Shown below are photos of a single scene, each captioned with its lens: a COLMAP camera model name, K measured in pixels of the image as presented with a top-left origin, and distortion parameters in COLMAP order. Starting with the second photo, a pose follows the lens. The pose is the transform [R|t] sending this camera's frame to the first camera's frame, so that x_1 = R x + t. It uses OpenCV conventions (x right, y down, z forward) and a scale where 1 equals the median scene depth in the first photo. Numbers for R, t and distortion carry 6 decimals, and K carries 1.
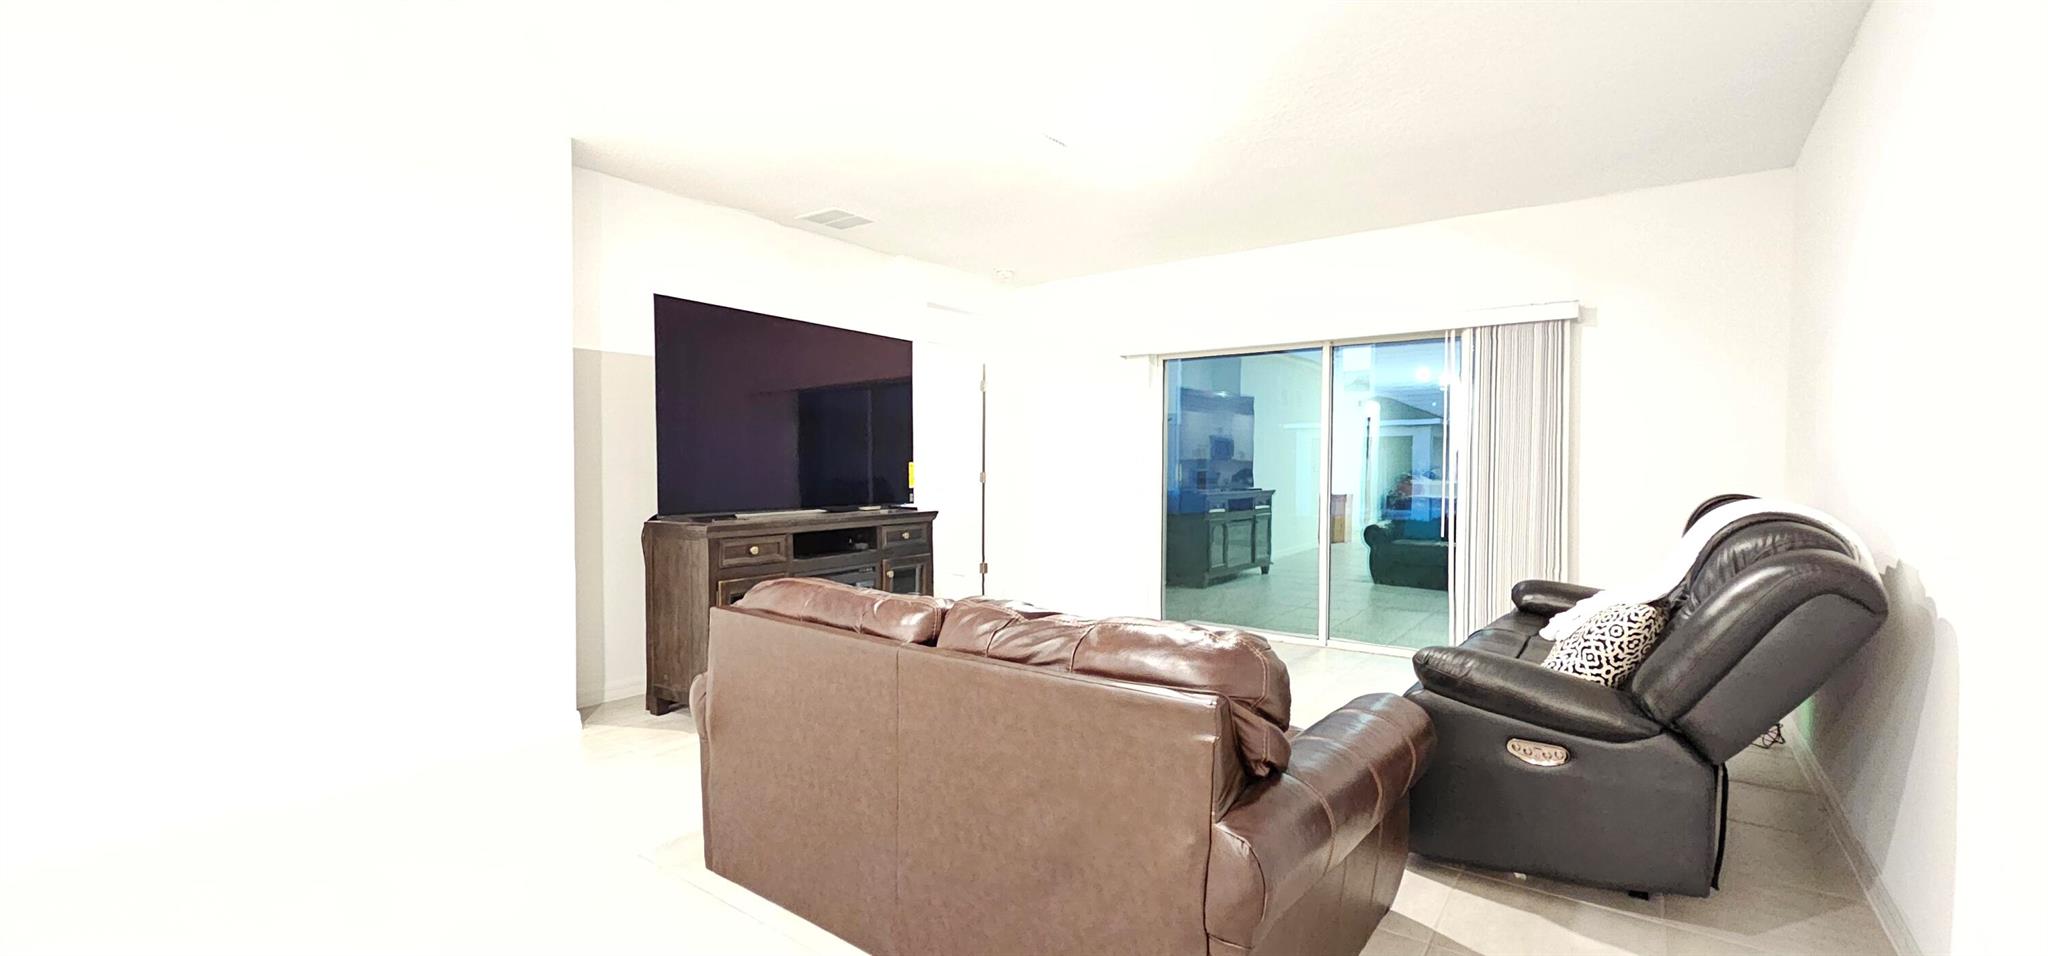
lens RADIAL K [[839.9, 0, 1018.7], [0, 839.9, 484.7], [0, 0, 1]] dist [-0.000302, -0.000164]
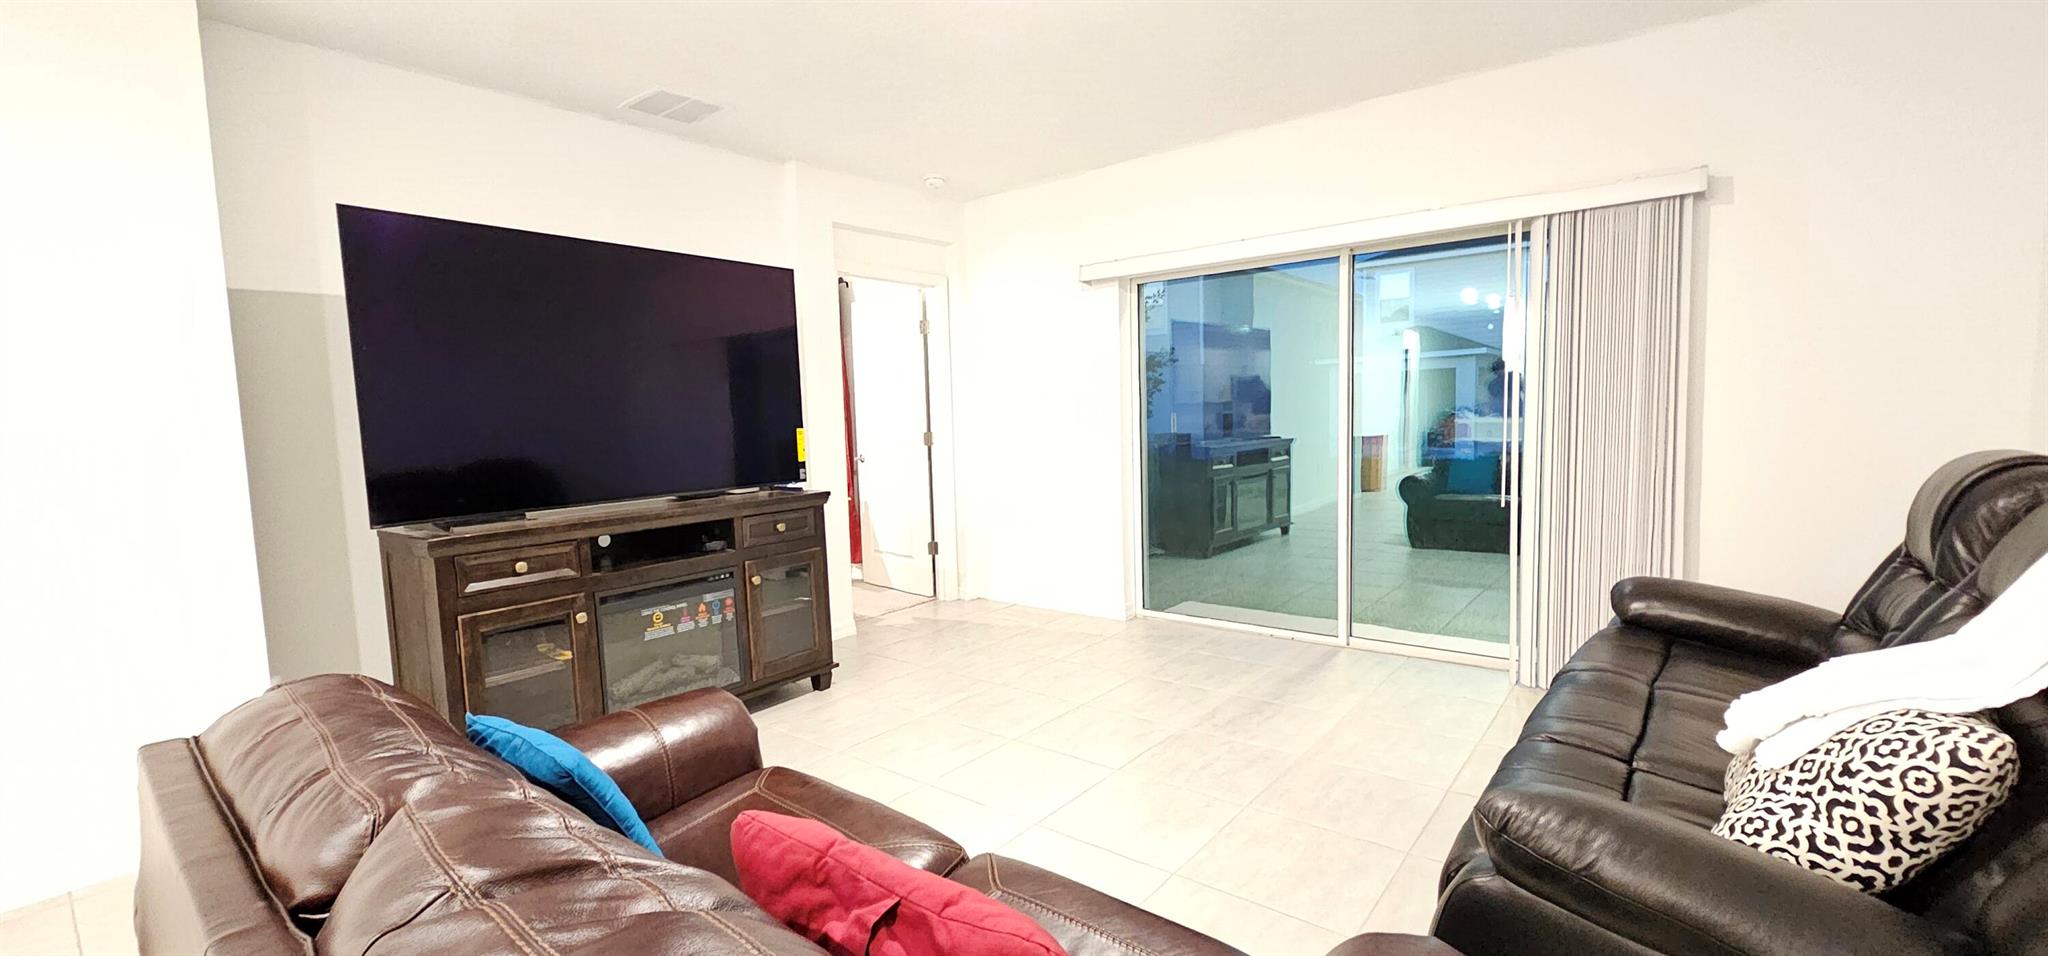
lens RADIAL K [[839.9, 0, 1018.7], [0, 839.9, 484.7], [0, 0, 1]] dist [-0.000302, -0.000164]
pose [[0.998666, -0.030565, -0.041613, 0.110313], [0.033150, 0.997468, 0.062925, -0.018027], [0.039584, -0.064221, 0.997150, 0.248269]]
